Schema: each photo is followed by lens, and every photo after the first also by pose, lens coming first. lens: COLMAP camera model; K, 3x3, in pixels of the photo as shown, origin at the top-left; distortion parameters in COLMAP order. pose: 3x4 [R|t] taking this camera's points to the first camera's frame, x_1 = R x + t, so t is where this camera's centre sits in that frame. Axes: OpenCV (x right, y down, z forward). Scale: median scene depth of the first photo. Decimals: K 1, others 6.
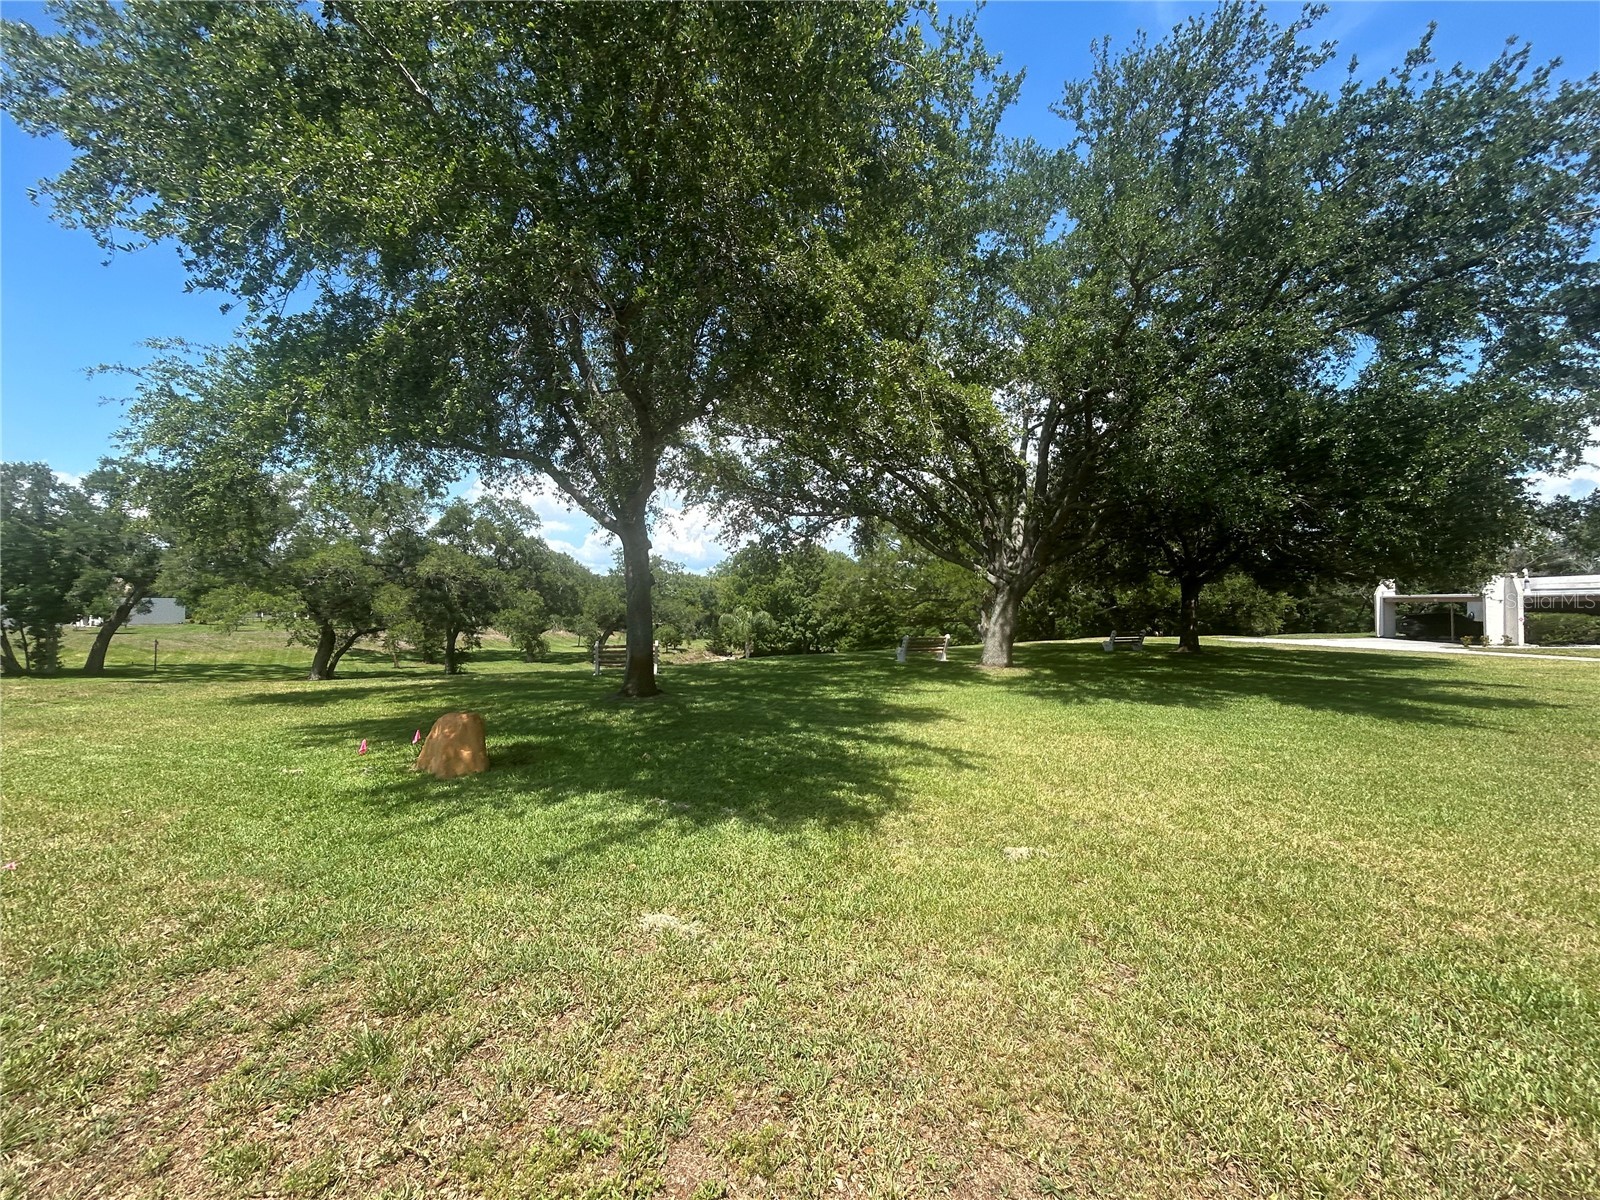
lens RADIAL K [[657.7, 0, 804.3], [0, 657.7, 601.3], [0, 0, 1]] dist [-0.001136, 0.000766]
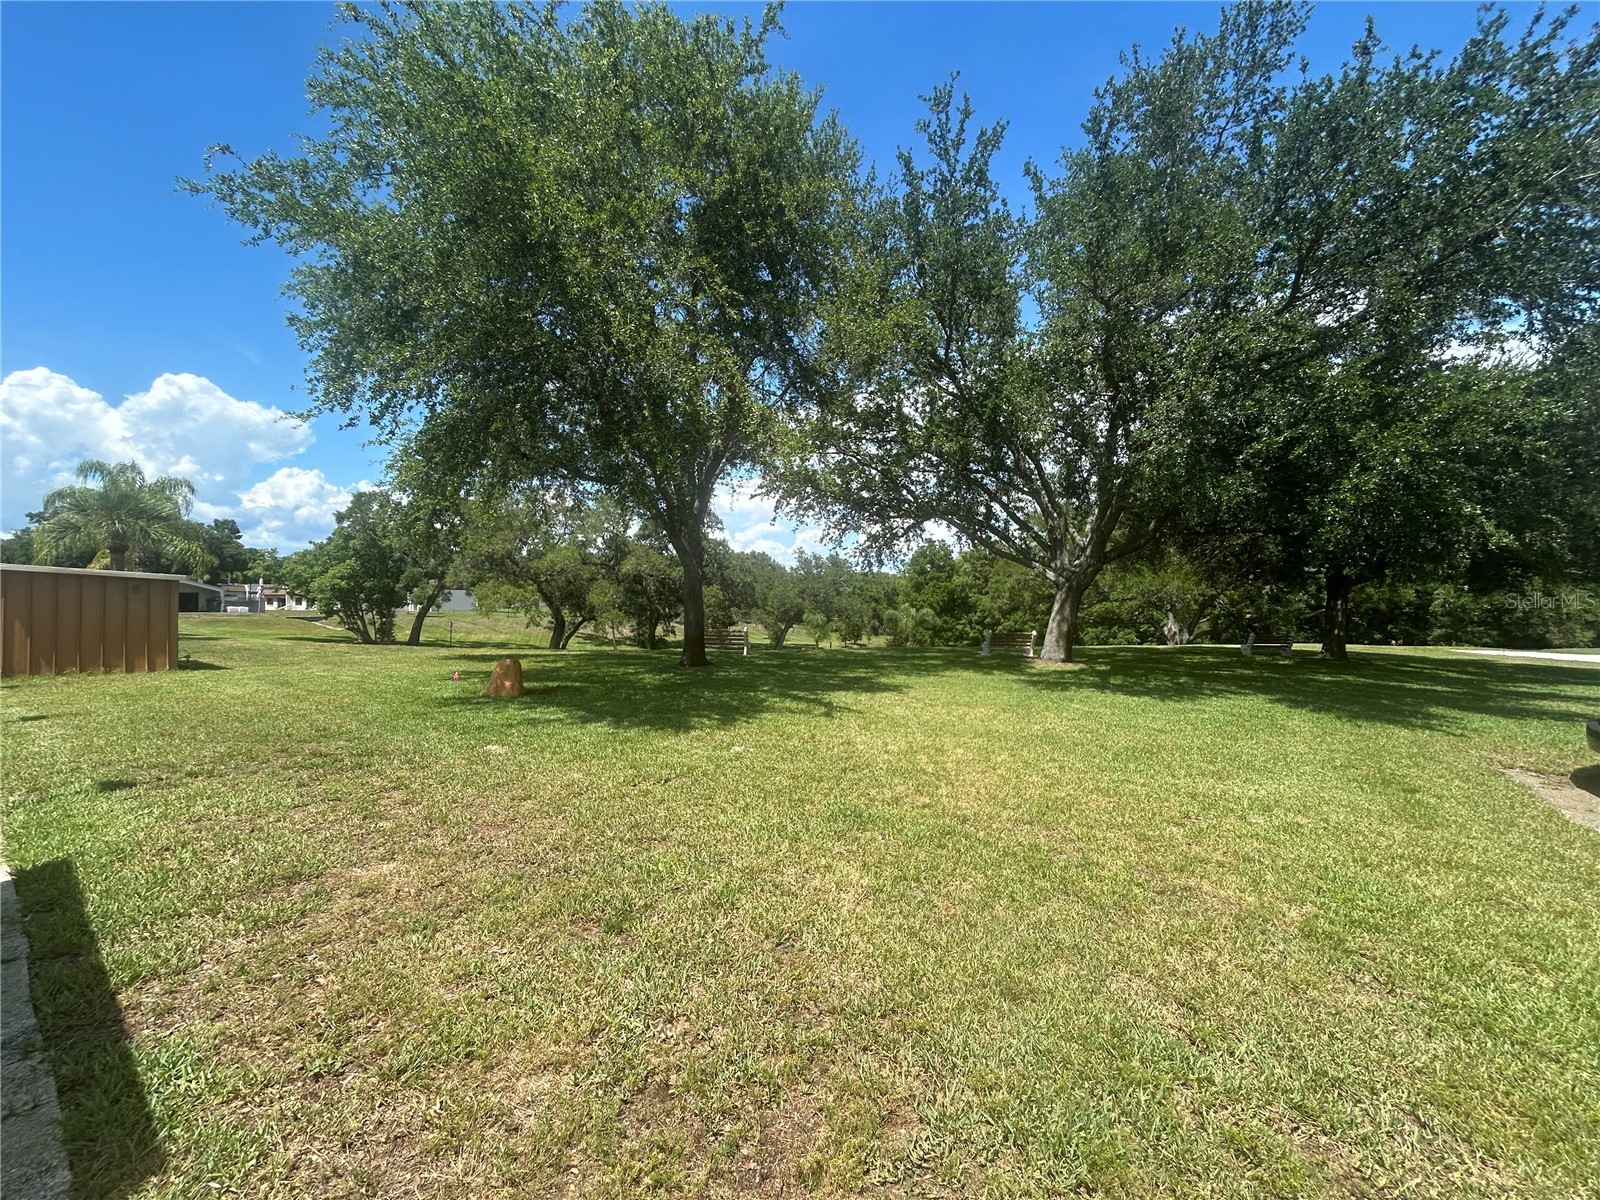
lens RADIAL K [[657.7, 0, 795.4], [0, 657.7, 599.2], [0, 0, 1]] dist [-0.001136, 0.000766]
pose [[0.950546, 0.013663, -0.310282, 0.090576], [-0.013495, 0.999905, 0.002688, 0.001693], [0.310290, 0.001632, 0.950641, -0.042549]]
